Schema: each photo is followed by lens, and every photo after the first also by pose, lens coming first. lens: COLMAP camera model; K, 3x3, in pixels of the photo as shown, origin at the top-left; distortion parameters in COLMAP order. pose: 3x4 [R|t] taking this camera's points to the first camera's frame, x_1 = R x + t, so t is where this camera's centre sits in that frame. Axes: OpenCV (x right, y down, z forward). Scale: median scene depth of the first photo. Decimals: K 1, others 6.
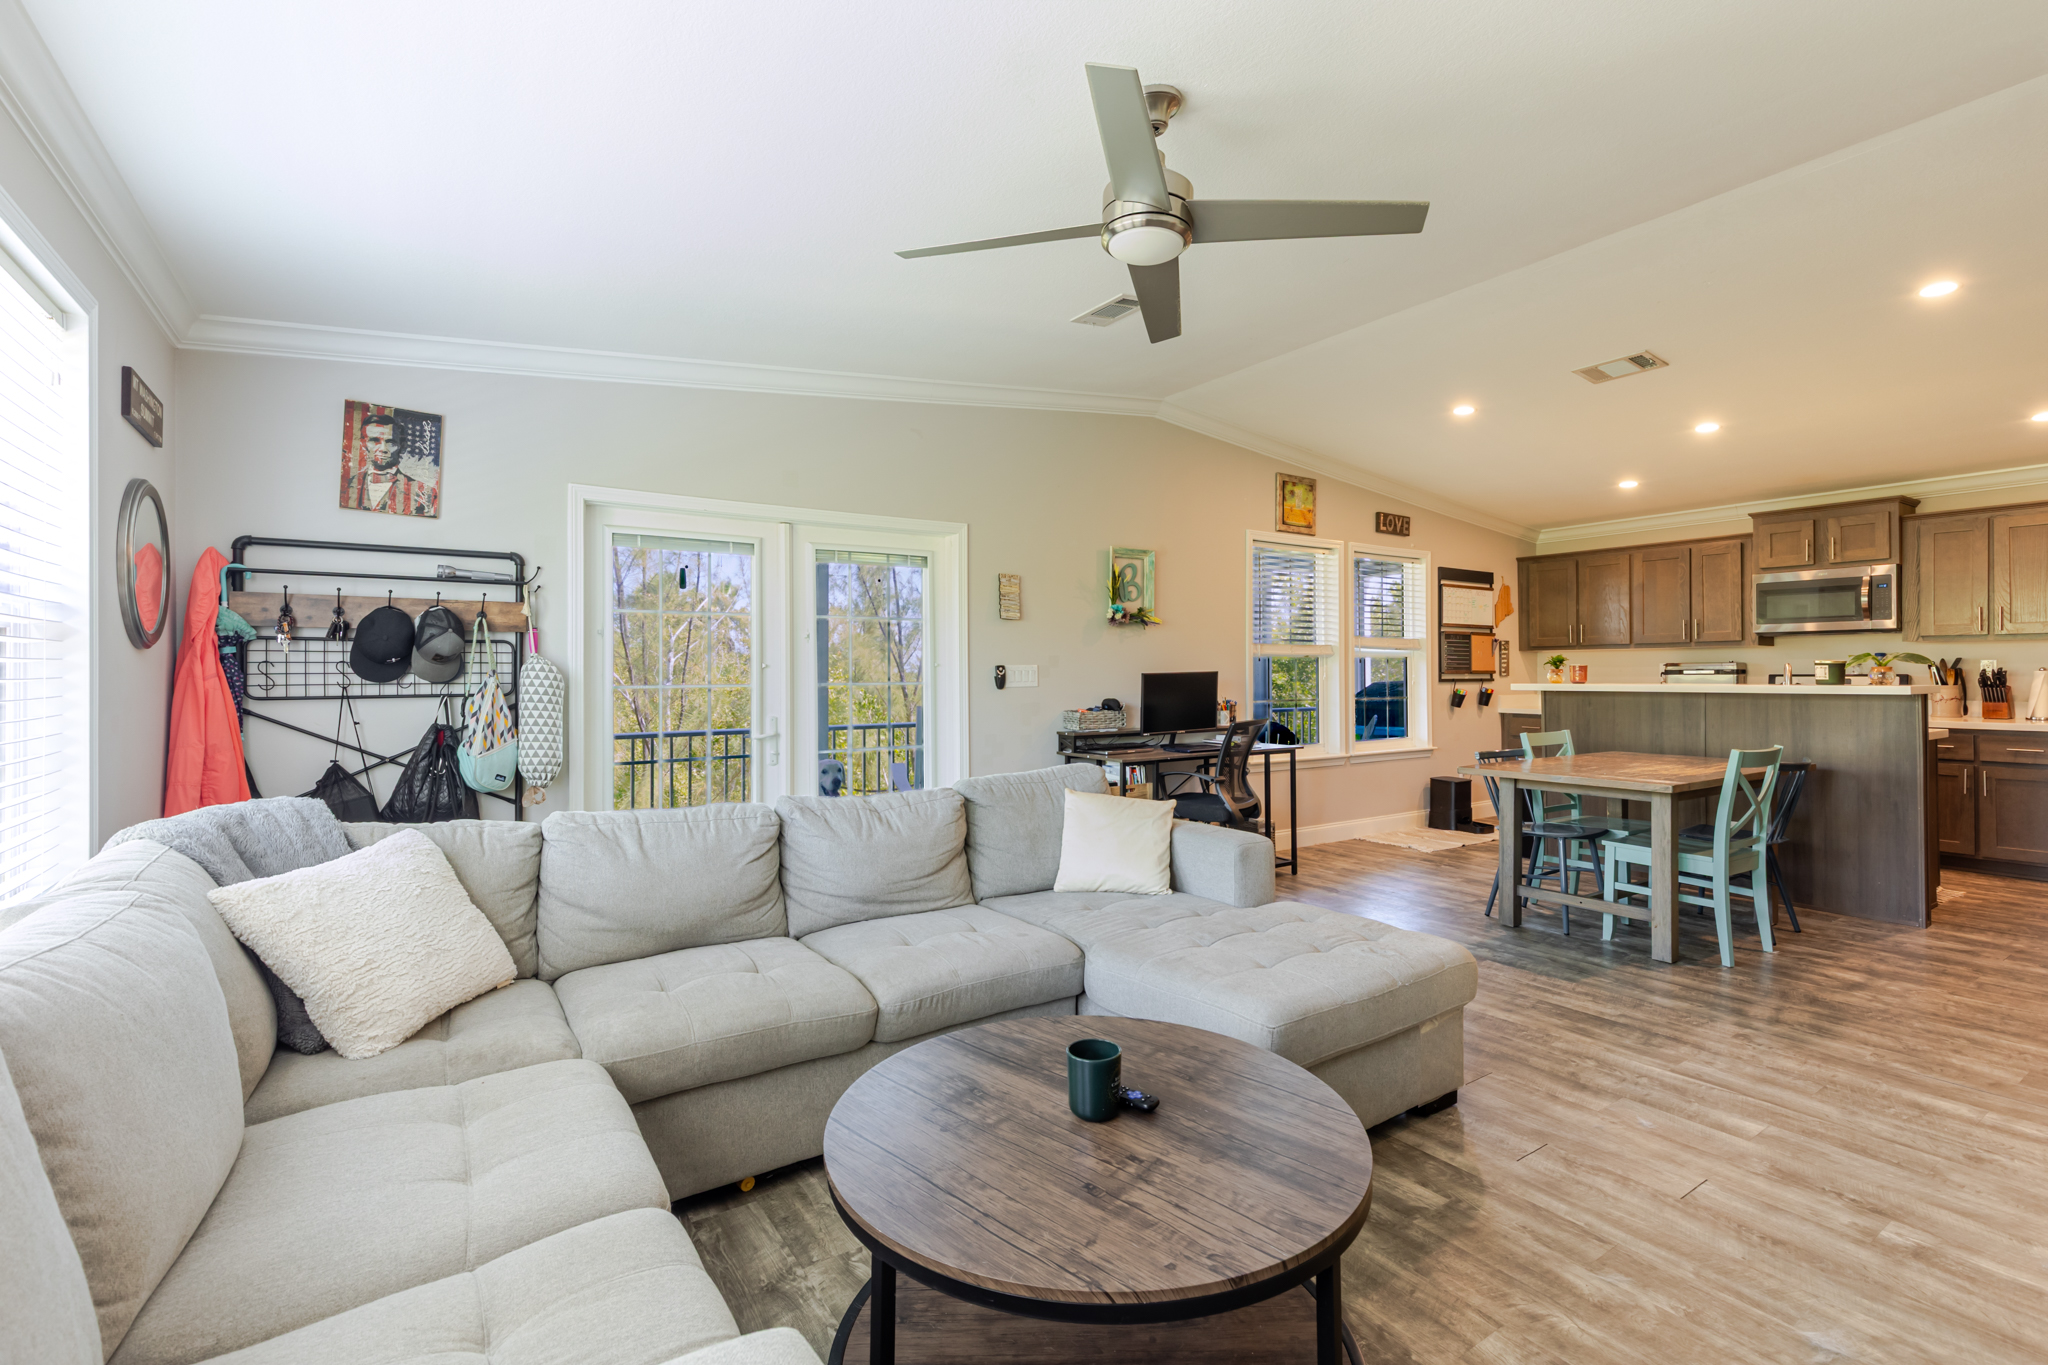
lens RADIAL K [[926.1, 0, 1026.7], [0, 926.1, 665.6], [0, 0, 1]] dist [0.006337, -0.000324]
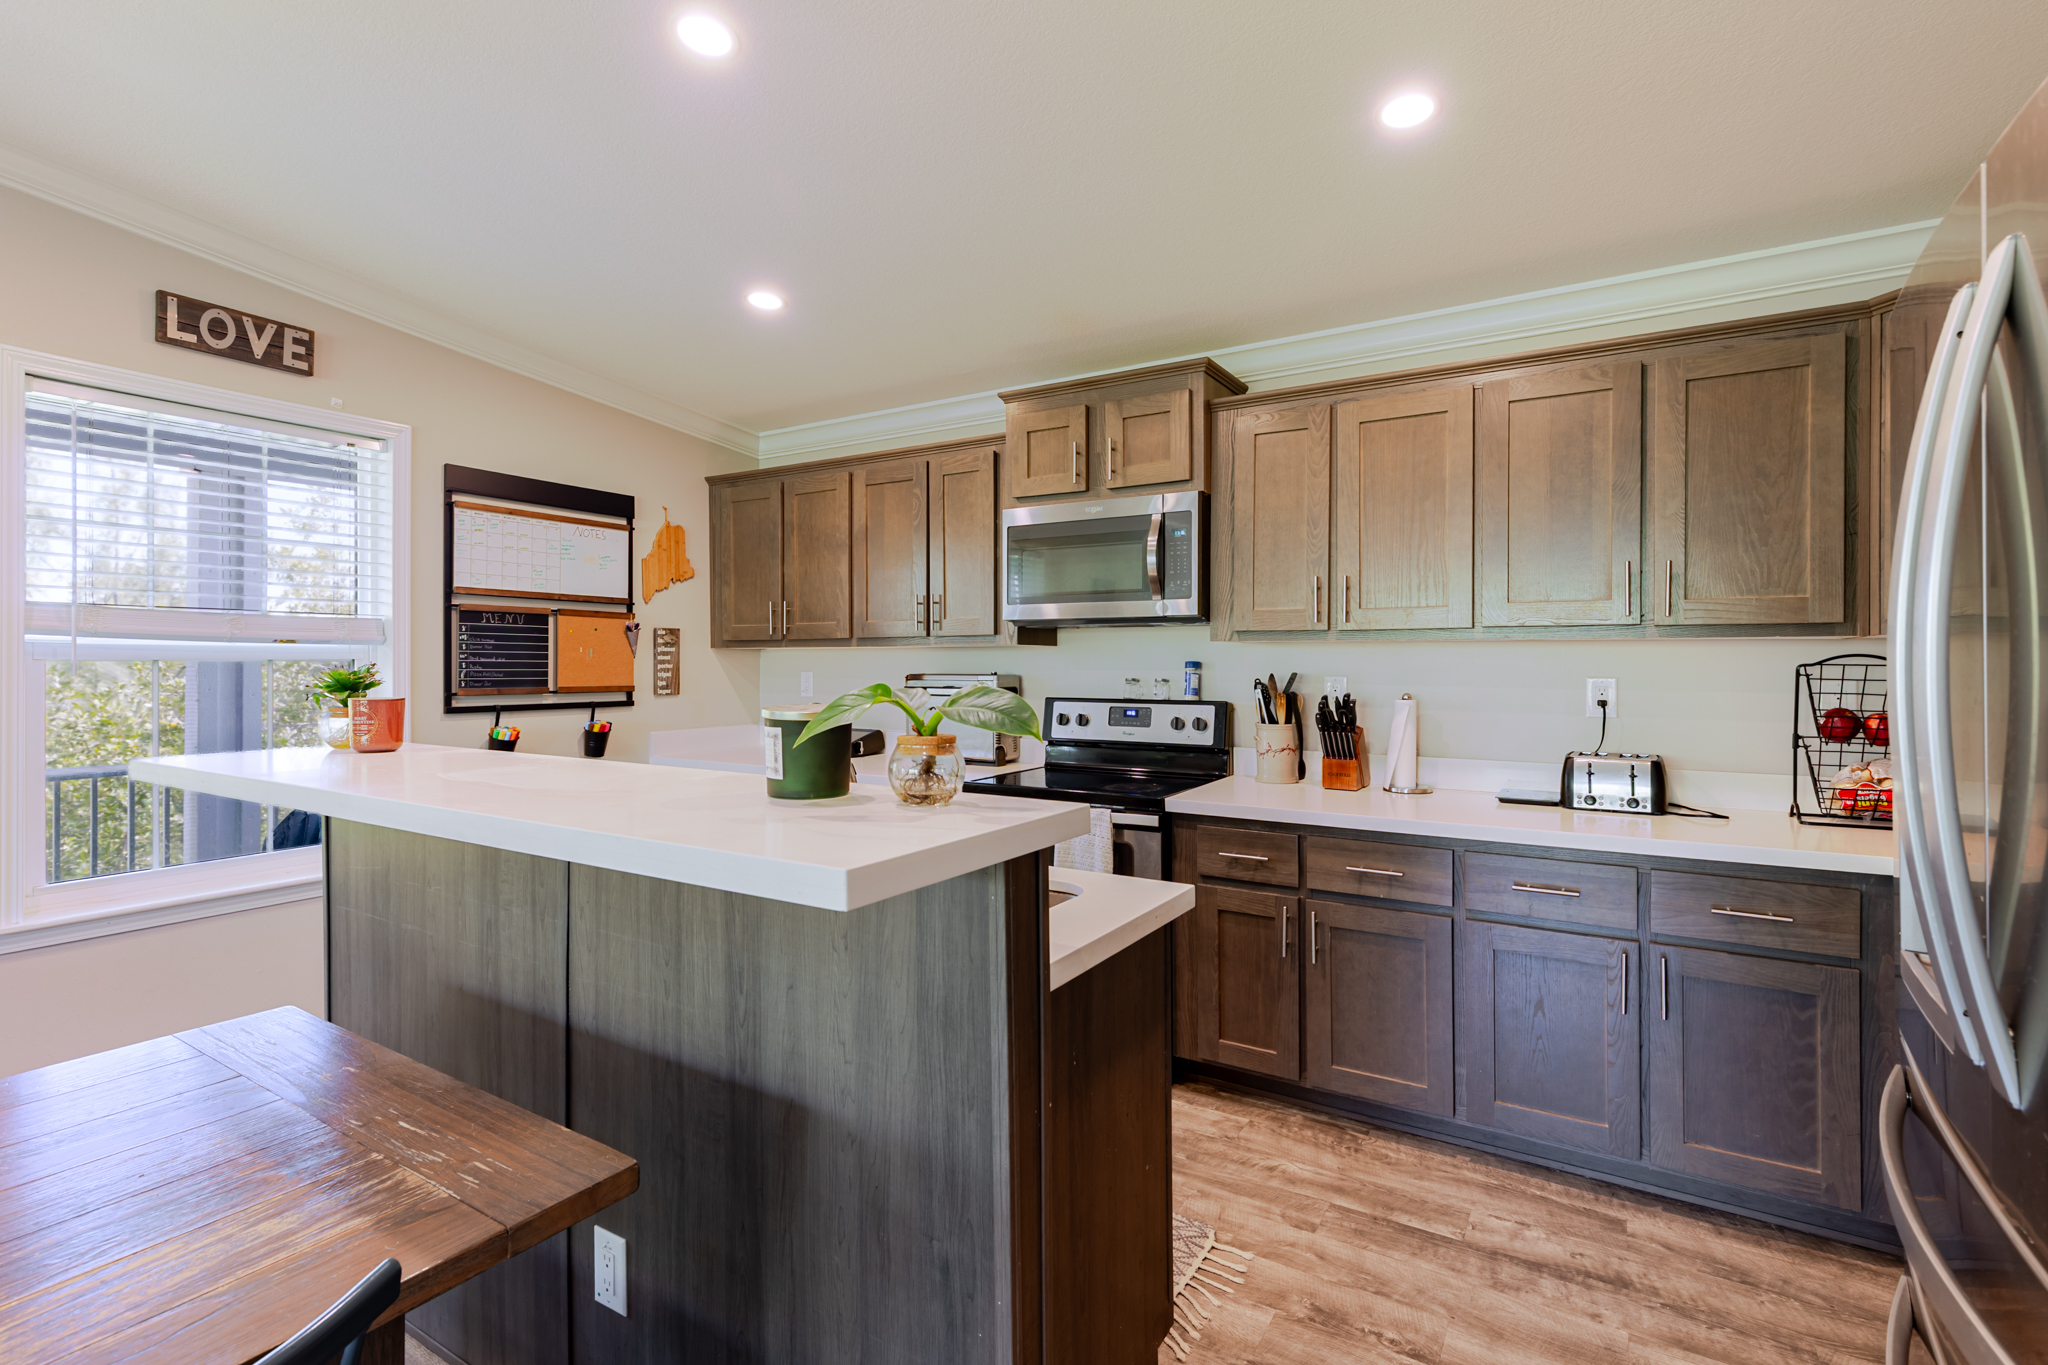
lens RADIAL K [[926.1, 0, 1029.1], [0, 926.1, 657.9], [0, 0, 1]] dist [0.006337, -0.000324]
pose [[0.912225, 0.006421, 0.409639, 0.696601], [-0.006875, 0.999976, -0.000366, -0.017043], [-0.409632, -0.002483, 0.912248, 0.621956]]
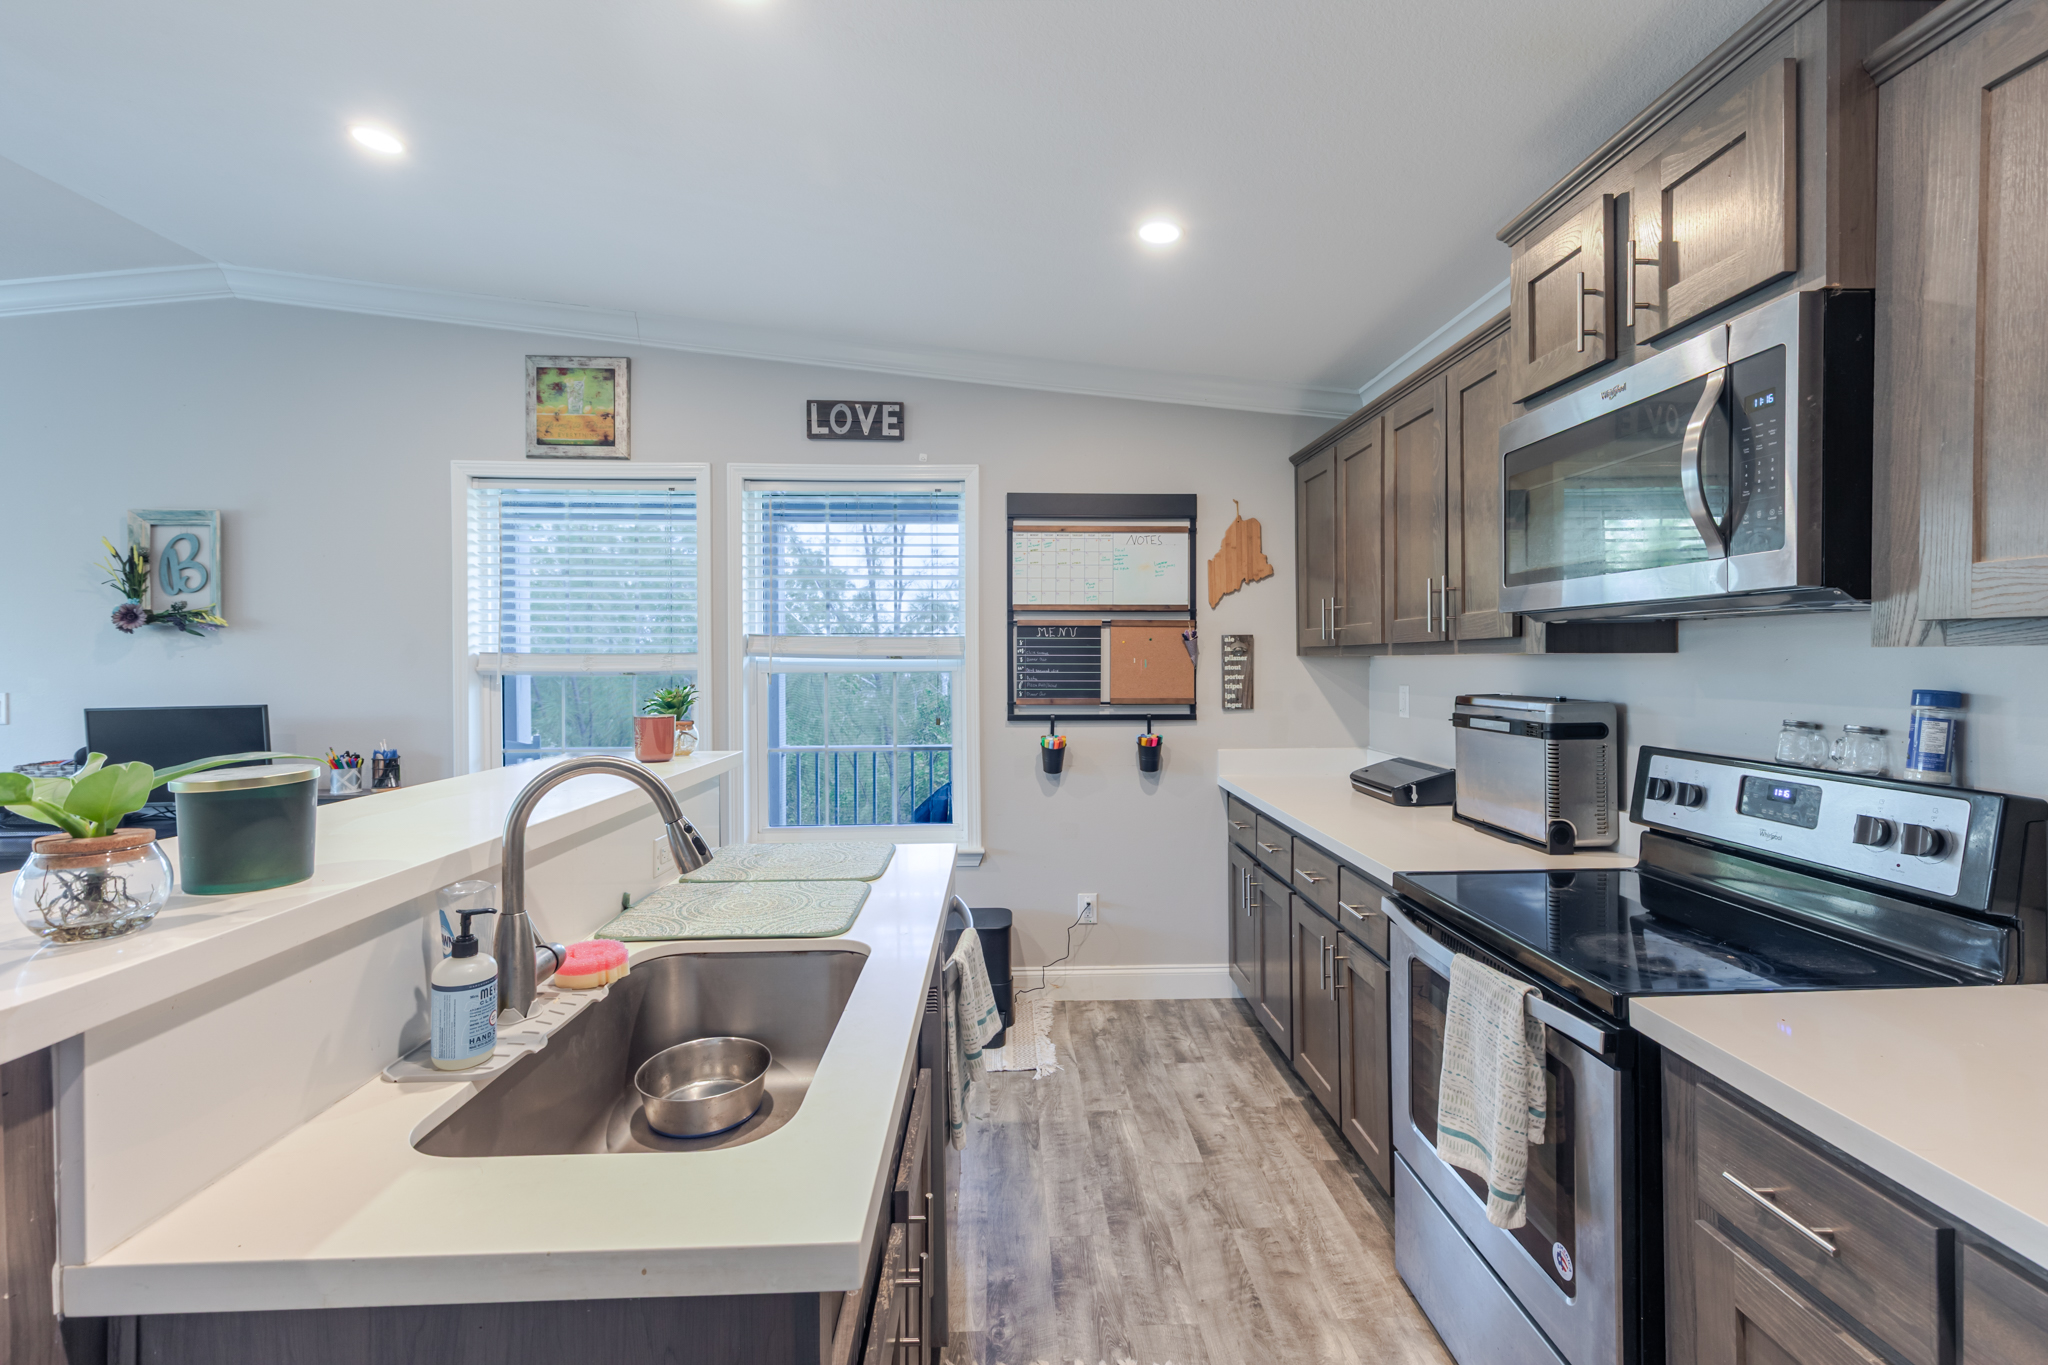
lens RADIAL K [[926.1, 0, 1045.2], [0, 926.1, 660.1], [0, 0, 1]] dist [0.006337, -0.000324]
pose [[0.851958, 0.001228, -0.523609, 0.970992], [0.003525, 0.999961, 0.008081, -0.027207], [0.523599, -0.008730, 0.851920, 0.781516]]
